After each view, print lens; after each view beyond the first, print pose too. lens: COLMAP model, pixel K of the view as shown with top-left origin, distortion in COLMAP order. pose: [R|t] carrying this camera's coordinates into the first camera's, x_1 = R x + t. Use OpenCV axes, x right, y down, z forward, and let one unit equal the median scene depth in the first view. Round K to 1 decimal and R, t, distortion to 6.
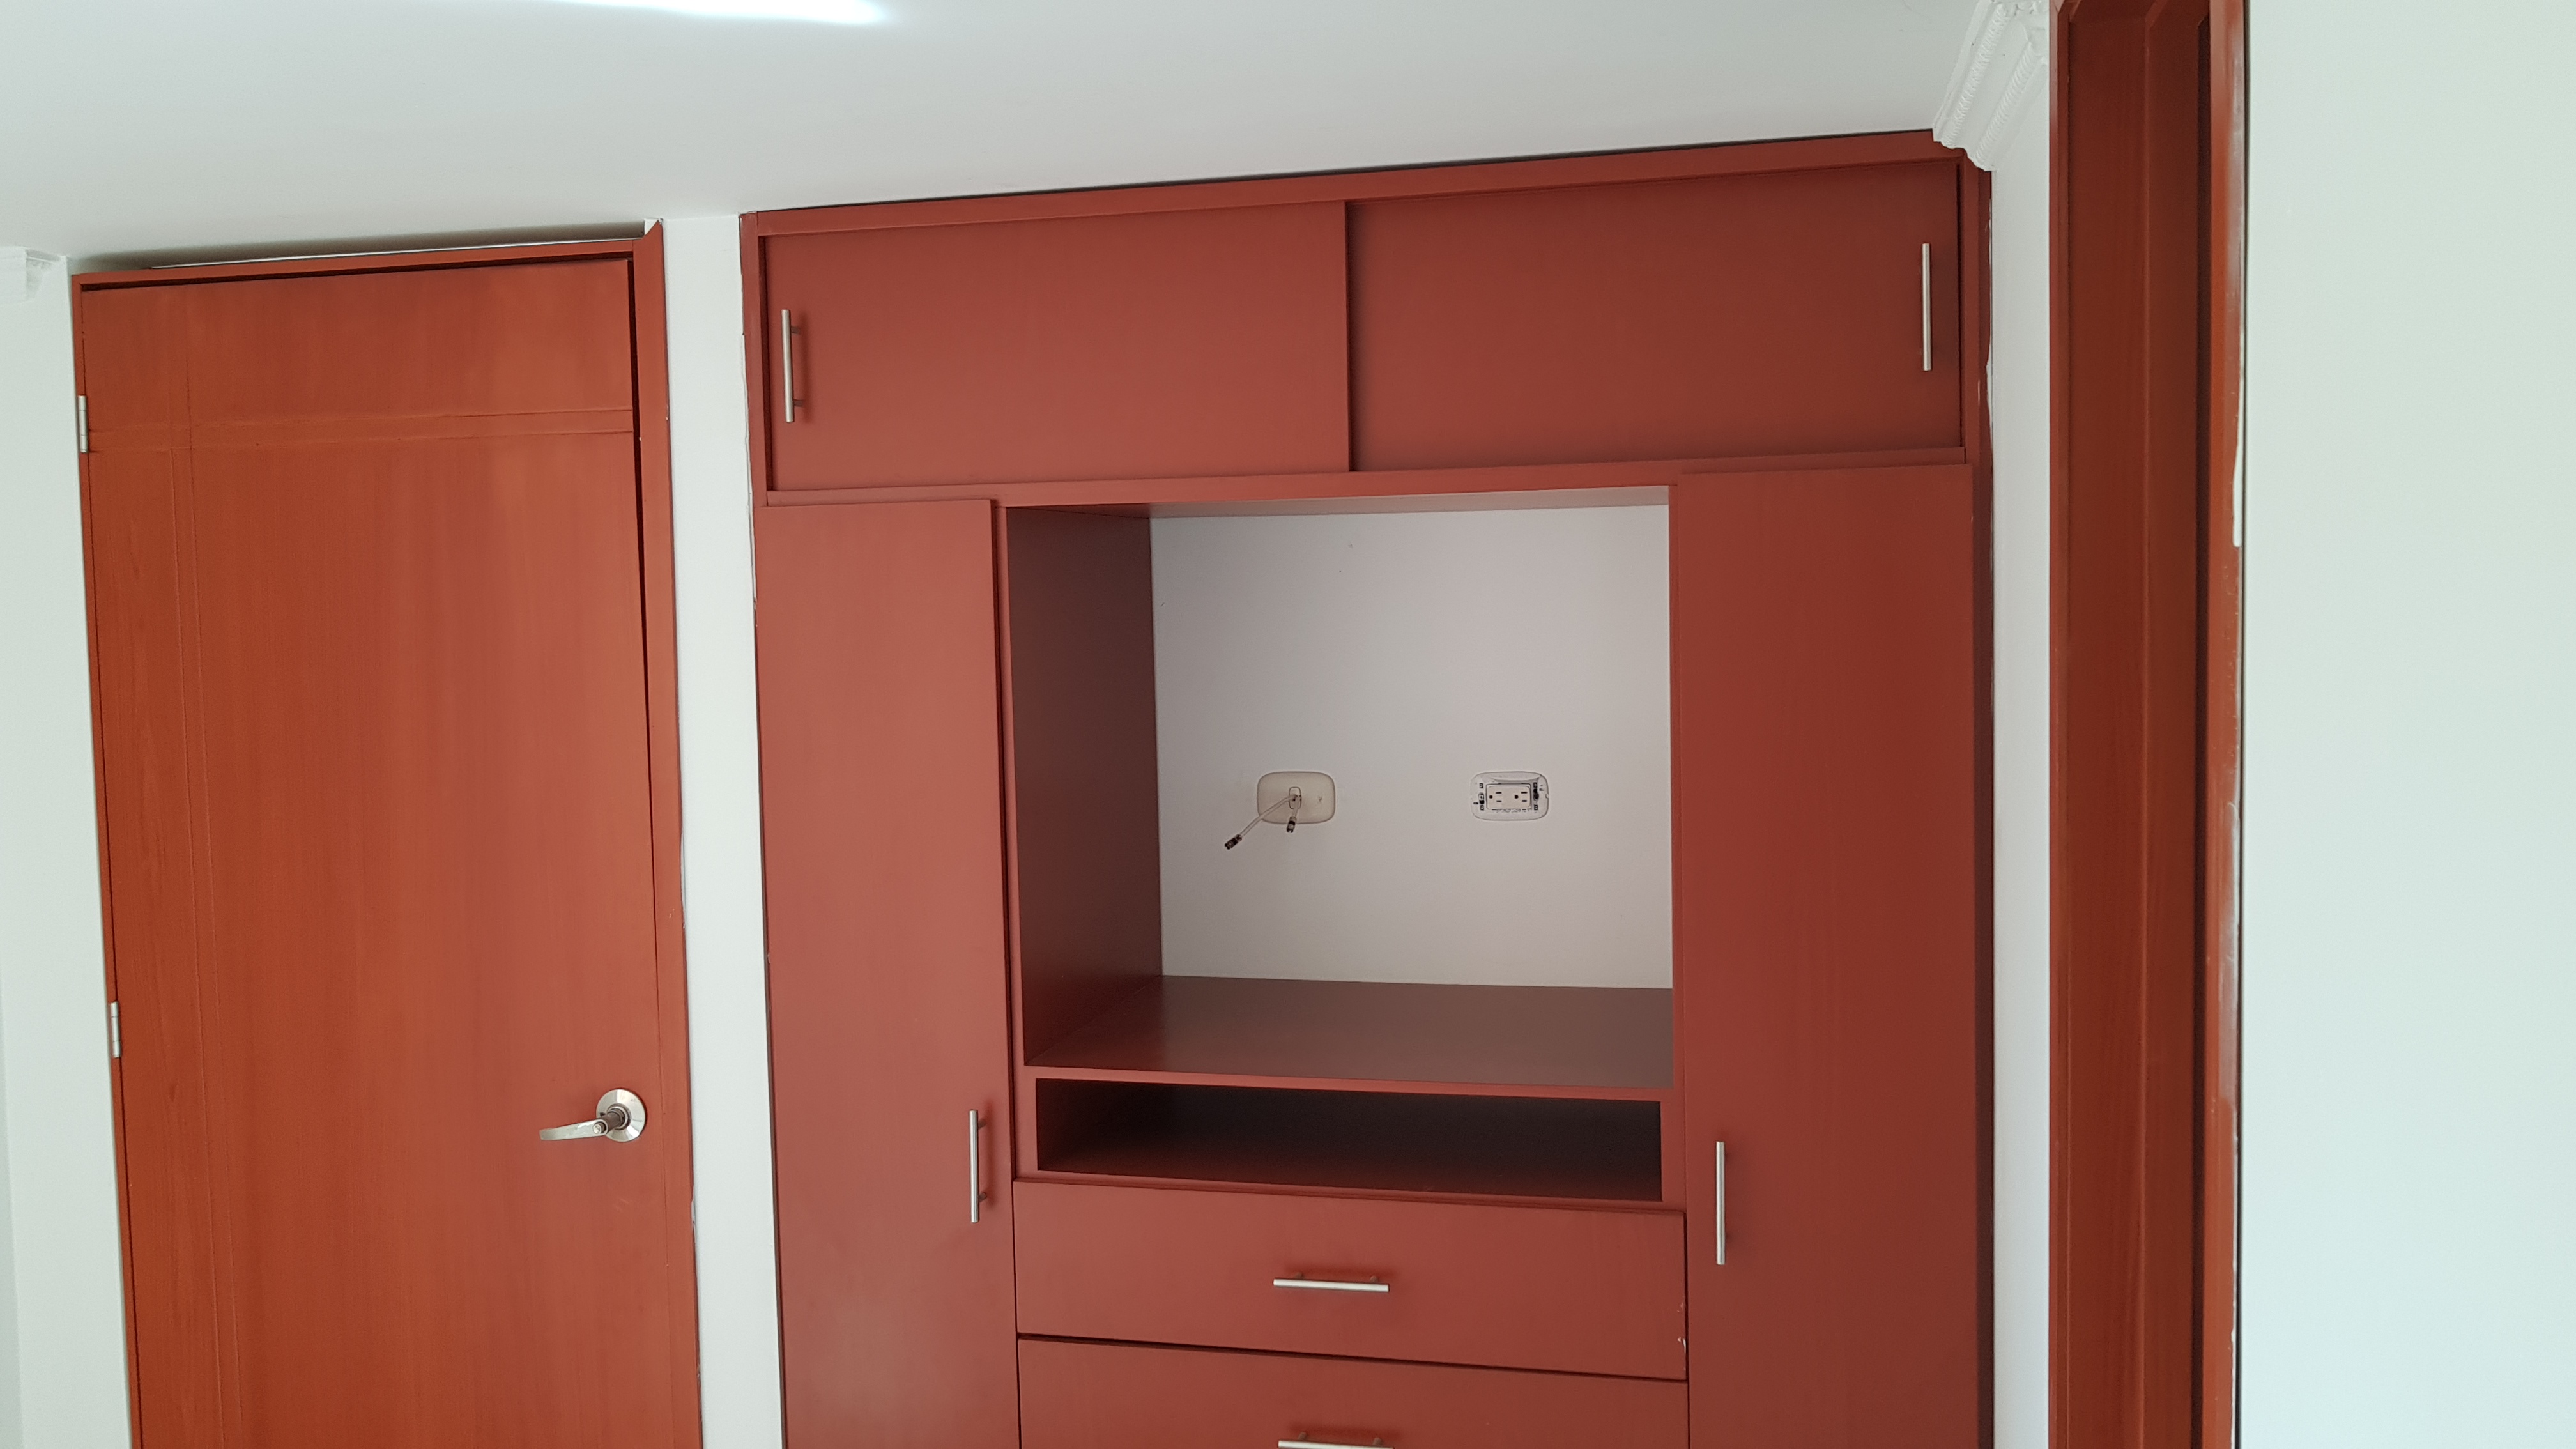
lens RADIAL K [[2007.7, 0, 1295.3], [0, 2007.7, 700.6], [0, 0, 1]] dist [0.000851, -0.013488]
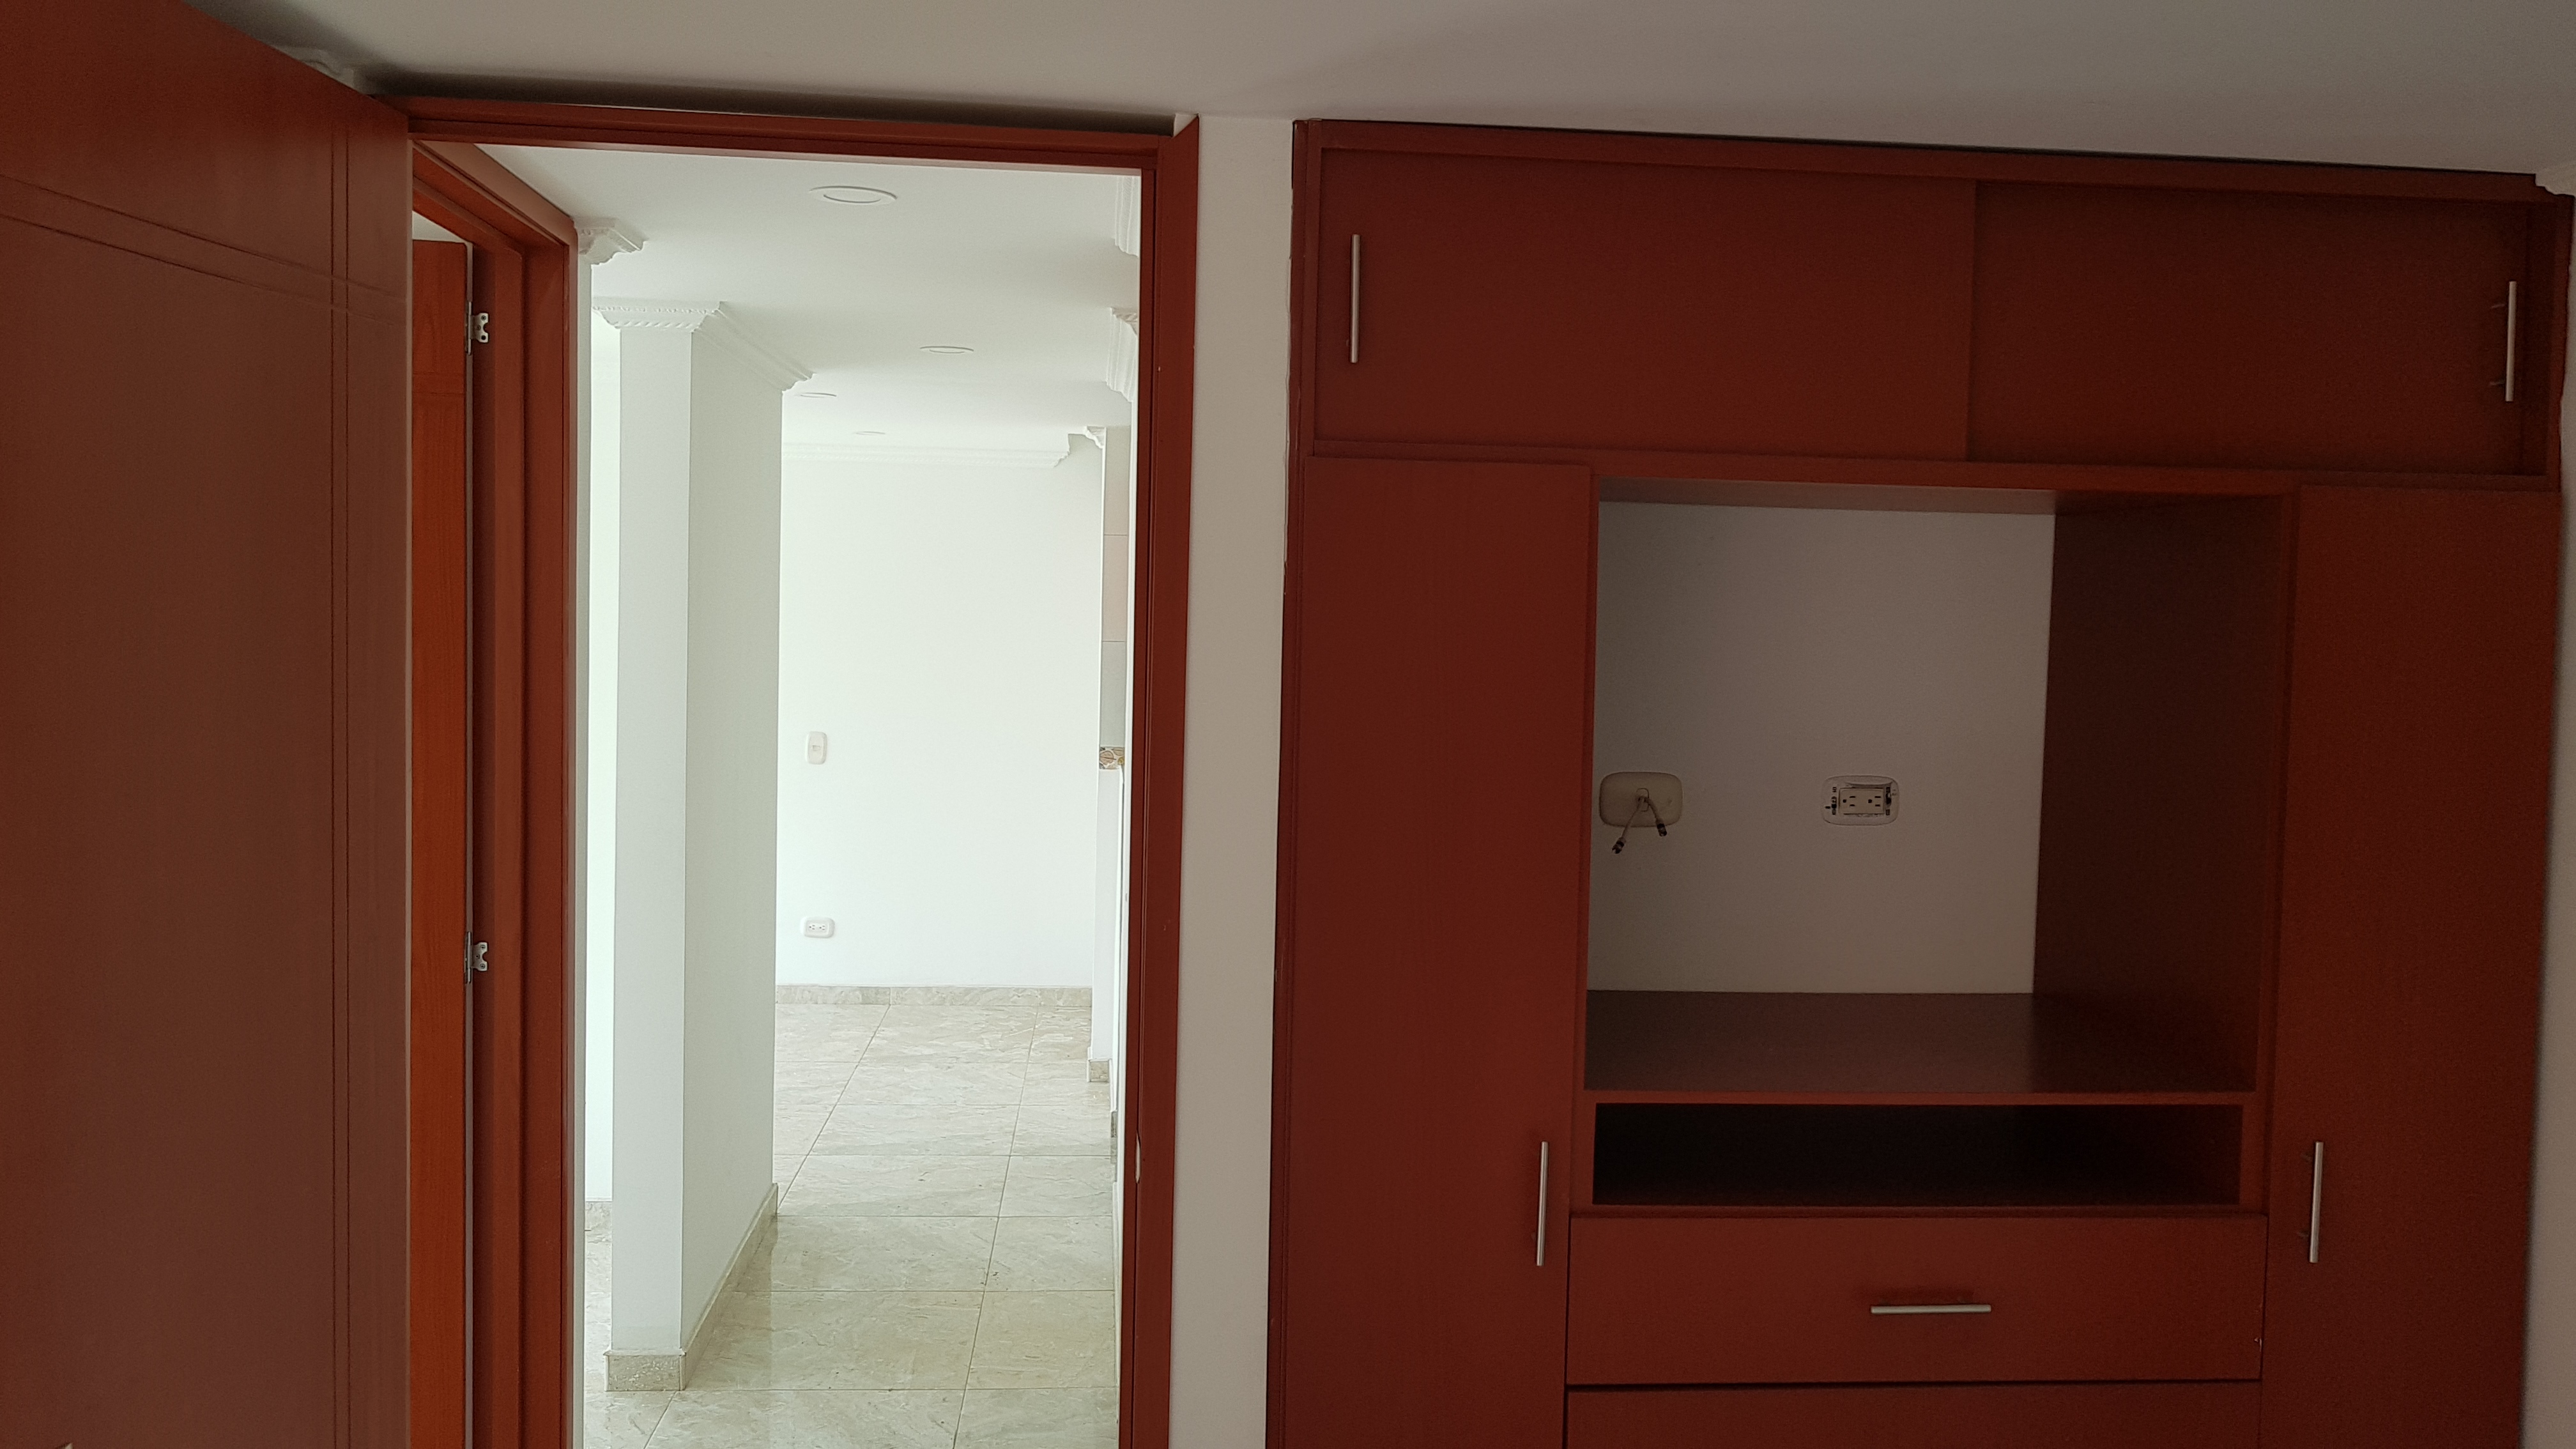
lens RADIAL K [[2007.7, 0, 1251.7], [0, 2007.7, 688.7], [0, 0, 1]] dist [0.000851, -0.013488]
pose [[0.950603, 0.030353, 0.308922, -0.545555], [-0.026998, 0.999521, -0.015130, 0.017778], [-0.309234, 0.006042, 0.950967, 0.174702]]
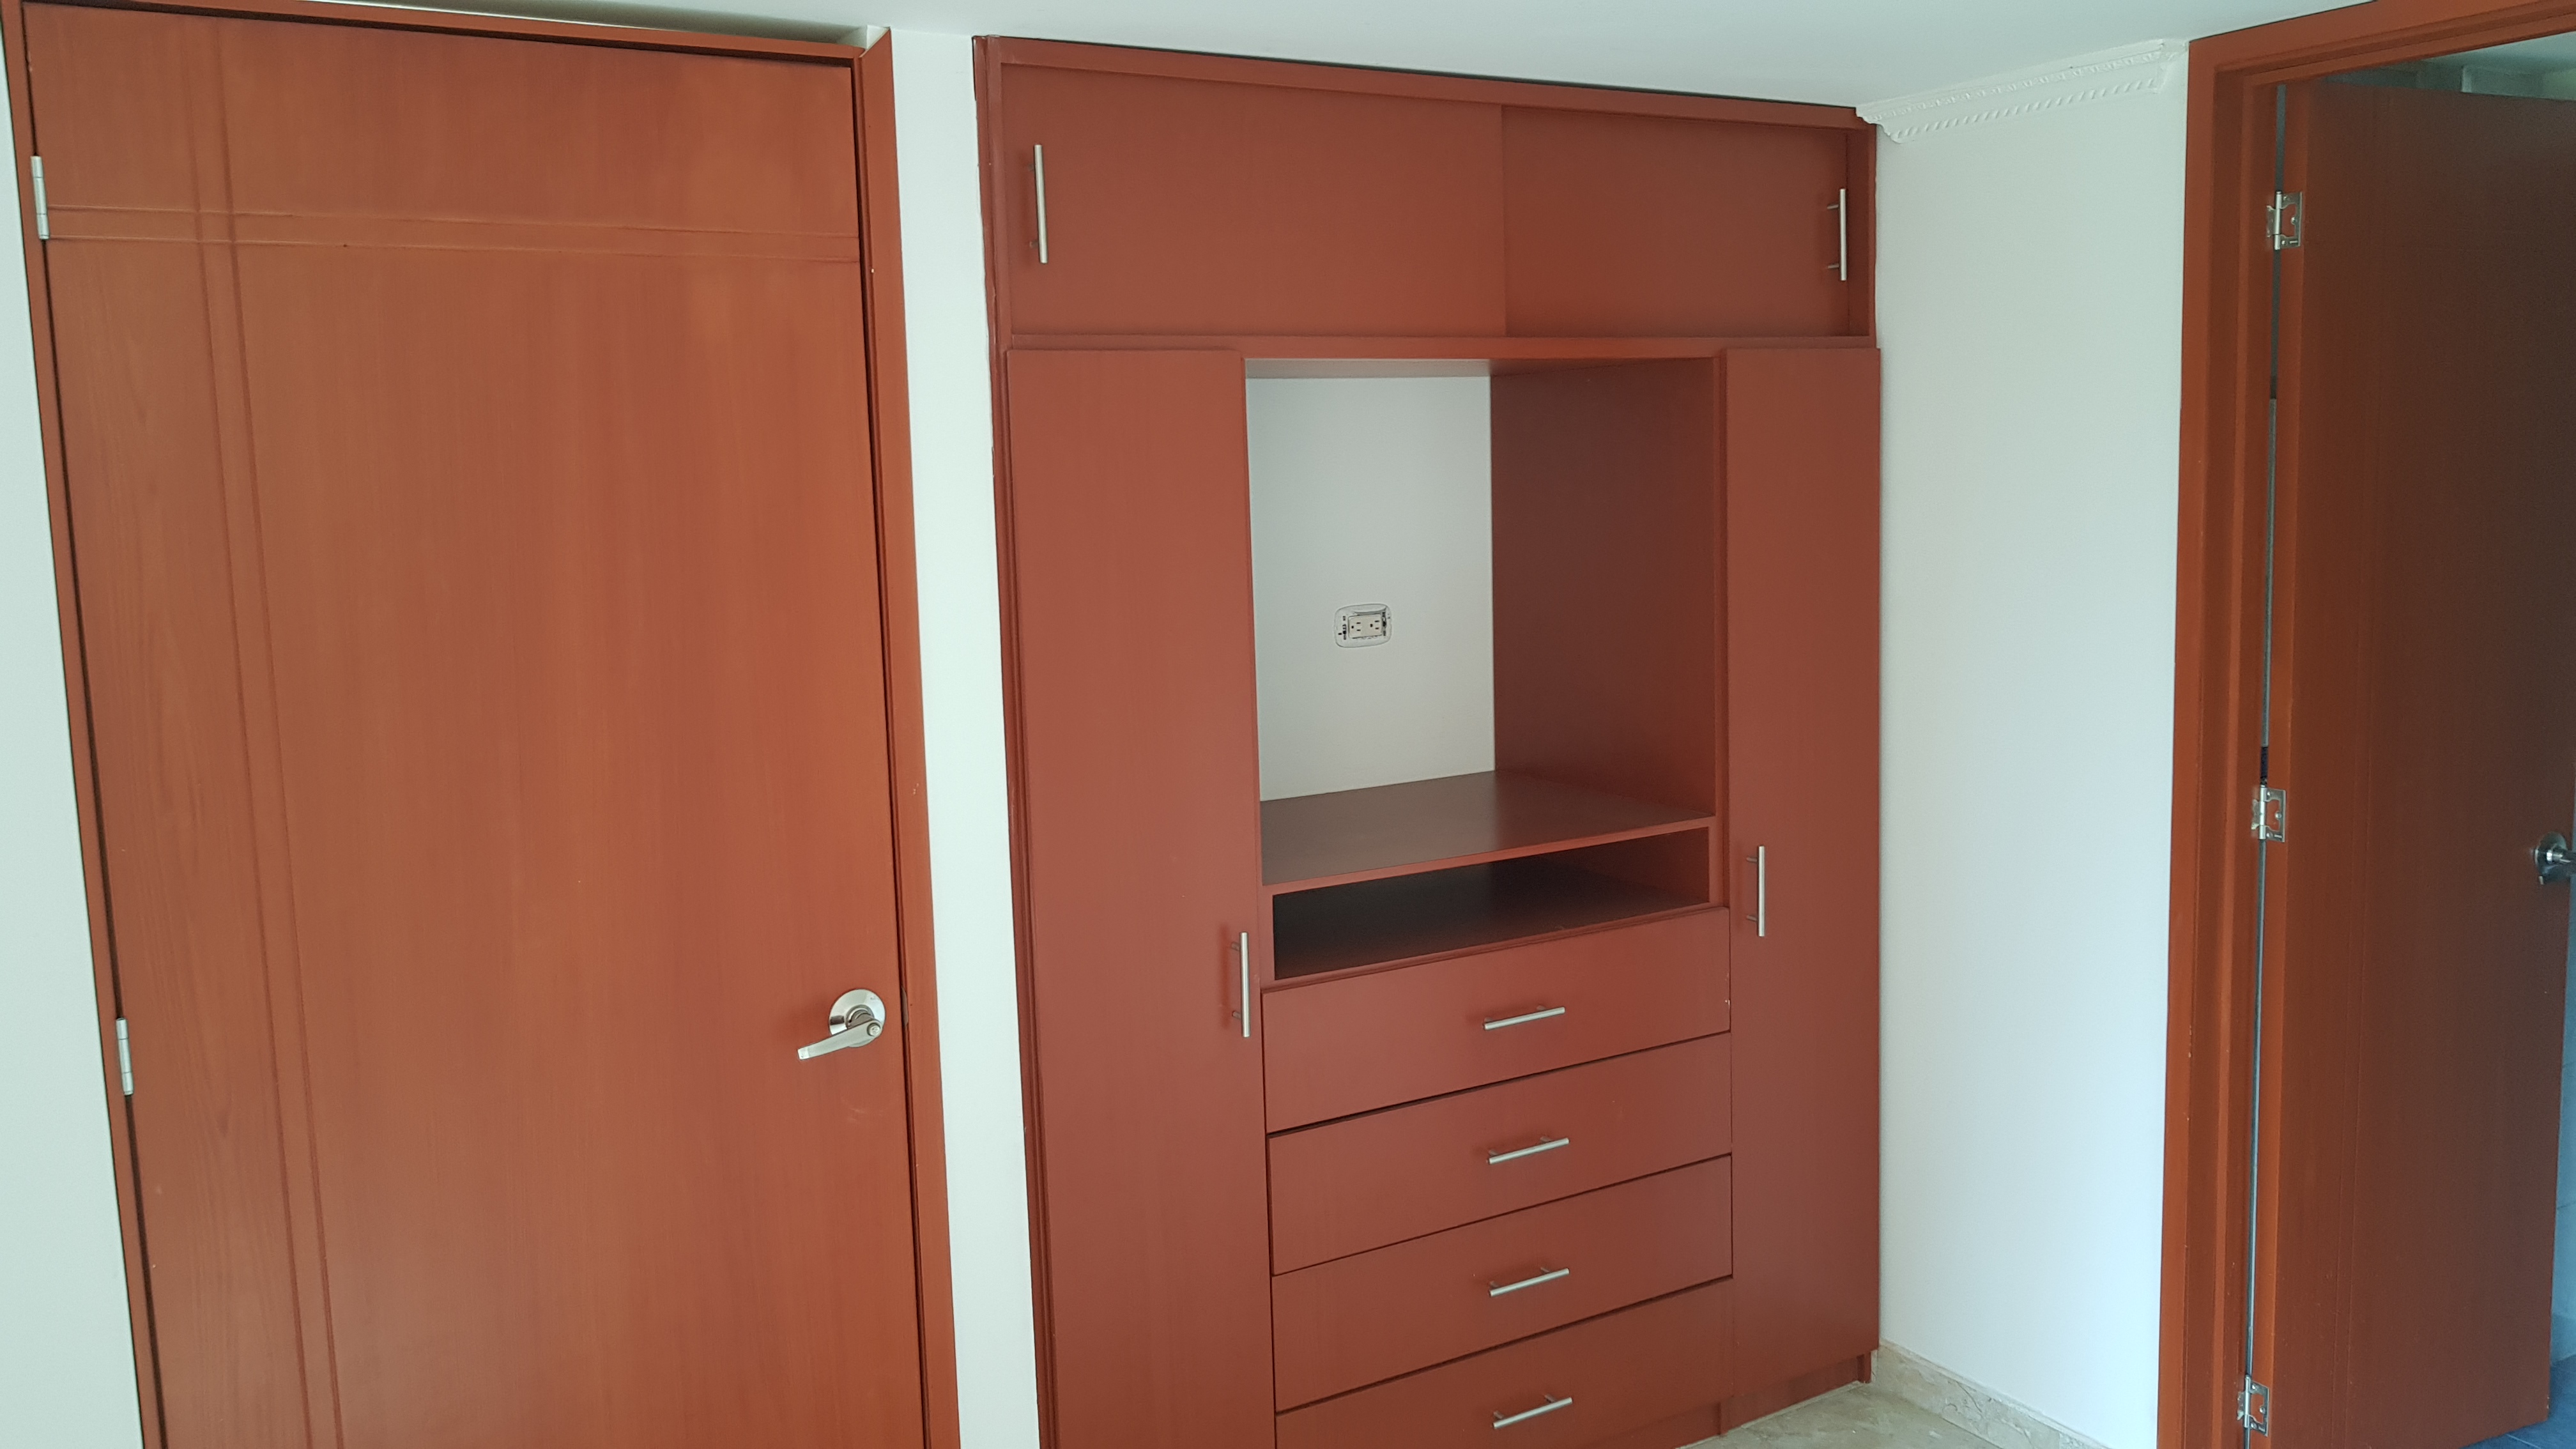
lens RADIAL K [[2007.7, 0, 1260.6], [0, 2007.7, 707.1], [0, 0, 1]] dist [0.000851, -0.013488]
pose [[0.726422, -0.086033, 0.681842, -0.830230], [0.054127, 0.996214, 0.068034, 0.013834], [-0.685114, -0.012516, 0.728328, 0.215435]]
